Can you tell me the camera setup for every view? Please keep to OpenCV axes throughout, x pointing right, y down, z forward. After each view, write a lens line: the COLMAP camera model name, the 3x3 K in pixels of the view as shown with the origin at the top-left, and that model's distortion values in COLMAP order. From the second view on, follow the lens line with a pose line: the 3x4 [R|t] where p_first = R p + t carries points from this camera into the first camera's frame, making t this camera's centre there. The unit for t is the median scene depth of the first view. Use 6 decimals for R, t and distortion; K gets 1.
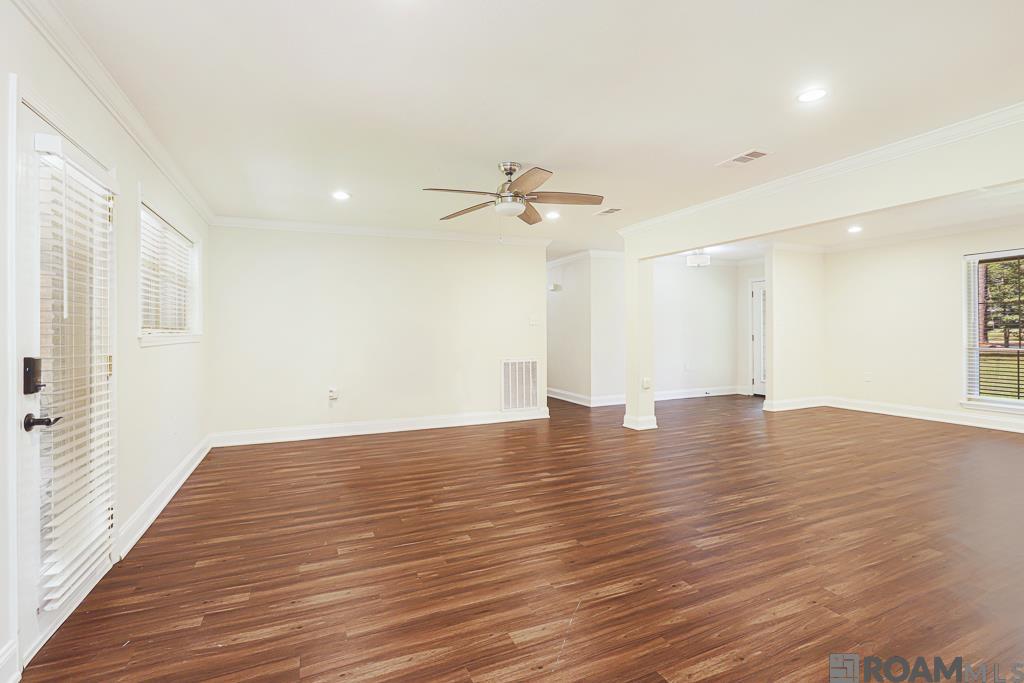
lens RADIAL K [[477.6, 0, 511.5], [0, 477.6, 337.7], [0, 0, 1]] dist [-0.022912, 0.001107]
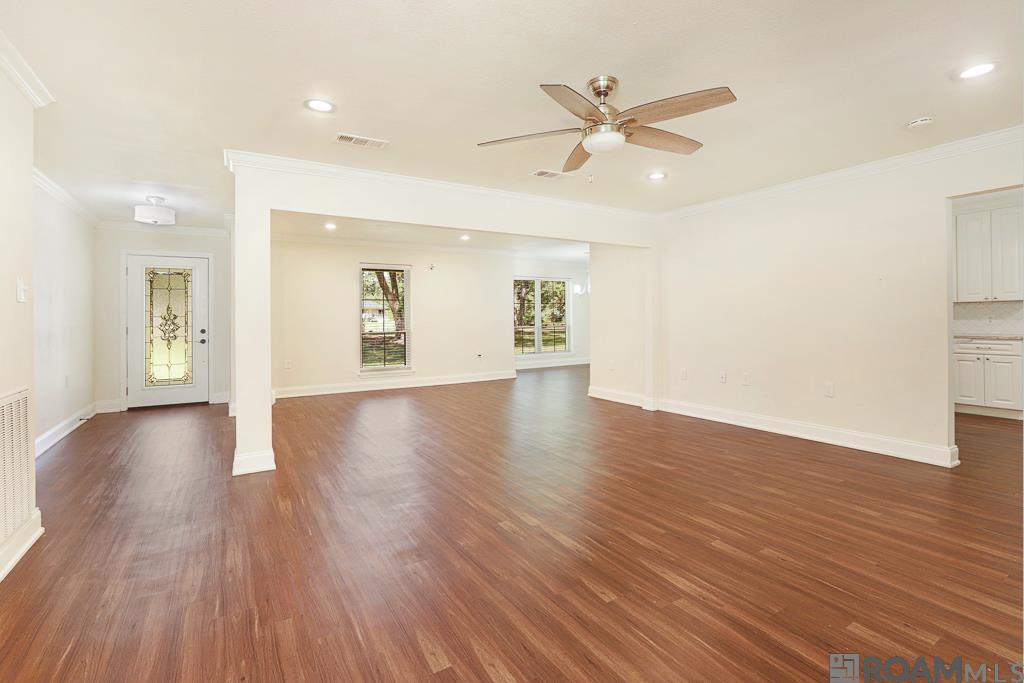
lens RADIAL K [[477.6, 0, 523.6], [0, 477.6, 315.7], [0, 0, 1]] dist [-0.022912, 0.001107]
pose [[-0.150134, 0.019625, 0.988471, -0.824657], [0.023184, 0.999598, -0.016324, 0.012762], [-0.988394, 0.020466, -0.150529, 1.483972]]
